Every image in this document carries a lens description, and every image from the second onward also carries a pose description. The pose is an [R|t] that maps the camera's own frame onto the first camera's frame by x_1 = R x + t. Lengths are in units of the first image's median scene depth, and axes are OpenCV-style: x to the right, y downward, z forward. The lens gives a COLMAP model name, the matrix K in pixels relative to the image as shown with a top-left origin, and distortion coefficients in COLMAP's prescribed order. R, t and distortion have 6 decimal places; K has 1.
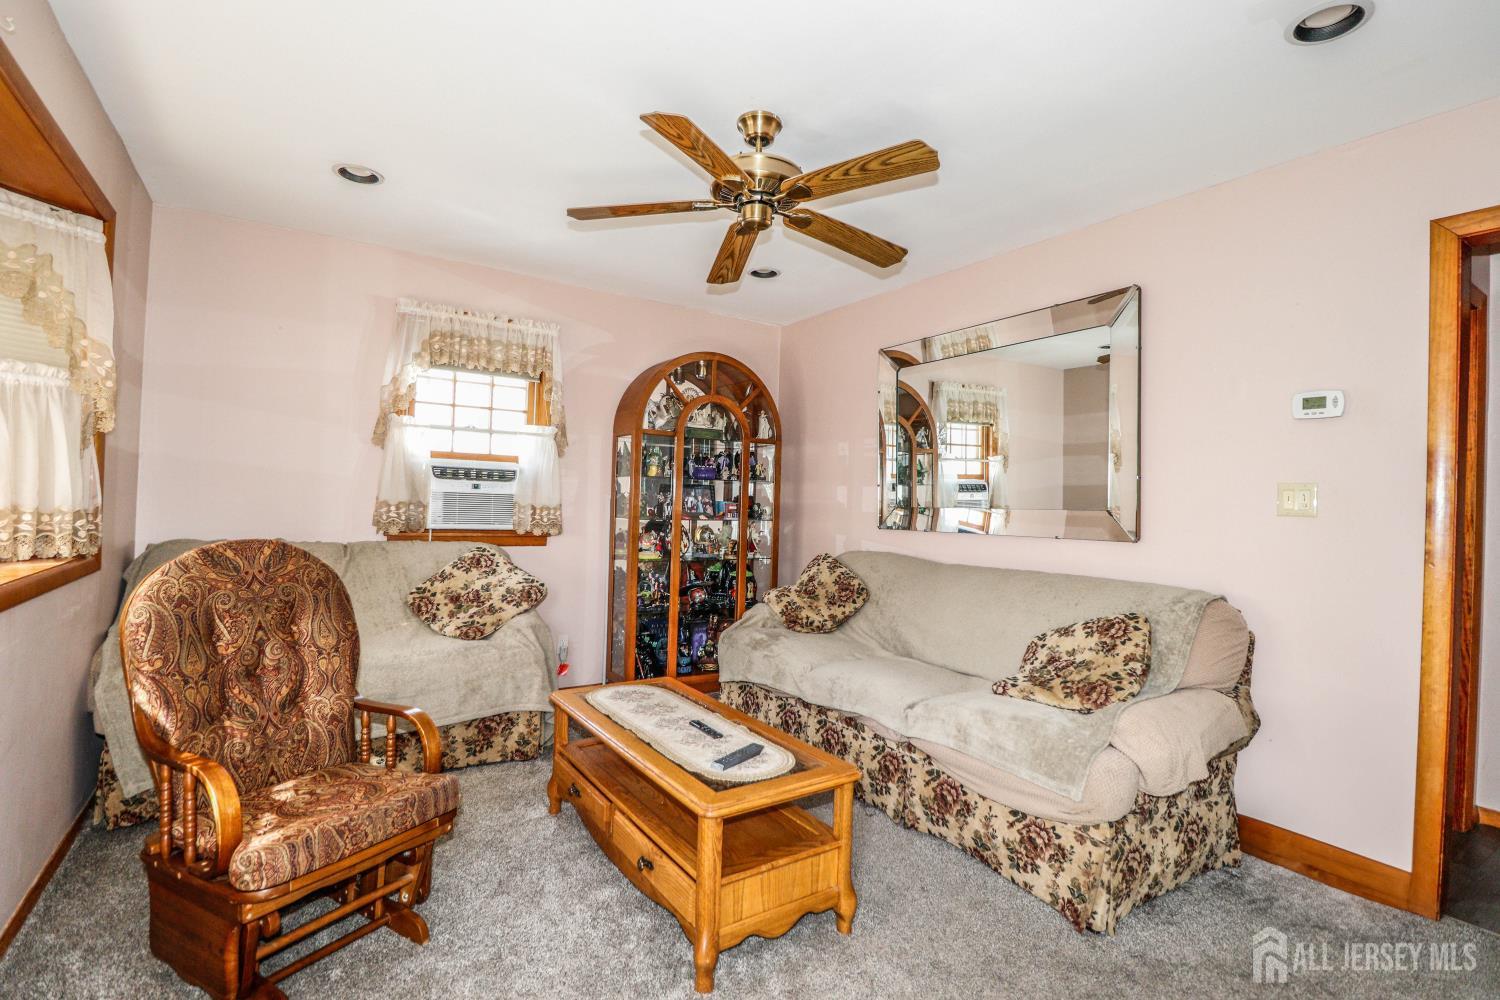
lens RADIAL K [[700.0, 0, 750.3], [0, 700.0, 483.9], [0, 0, 1]] dist [-0.001928, -0.000143]
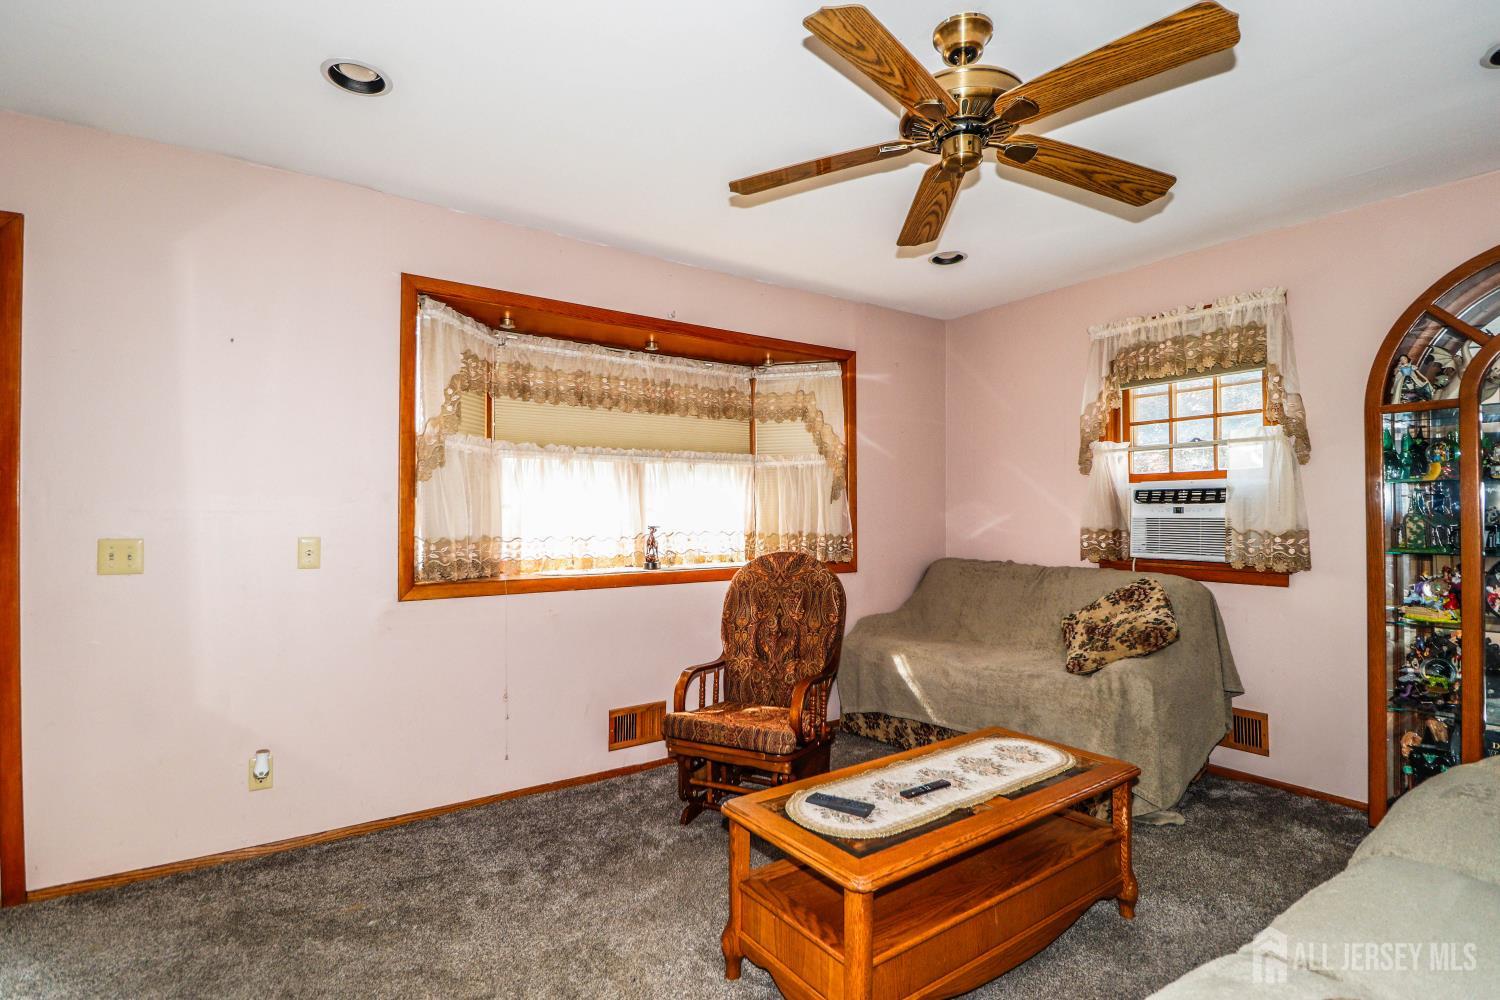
lens RADIAL K [[722.0, 0, 750.0], [0, 722.0, 500.0], [0, 0, 1]] dist [-0.013831, -0.000095]
pose [[0.031584, -0.055060, -0.997983, 0.500731], [0.025655, 0.998197, -0.054260, 0.027234], [0.999172, -0.023890, 0.032940, 0.471960]]
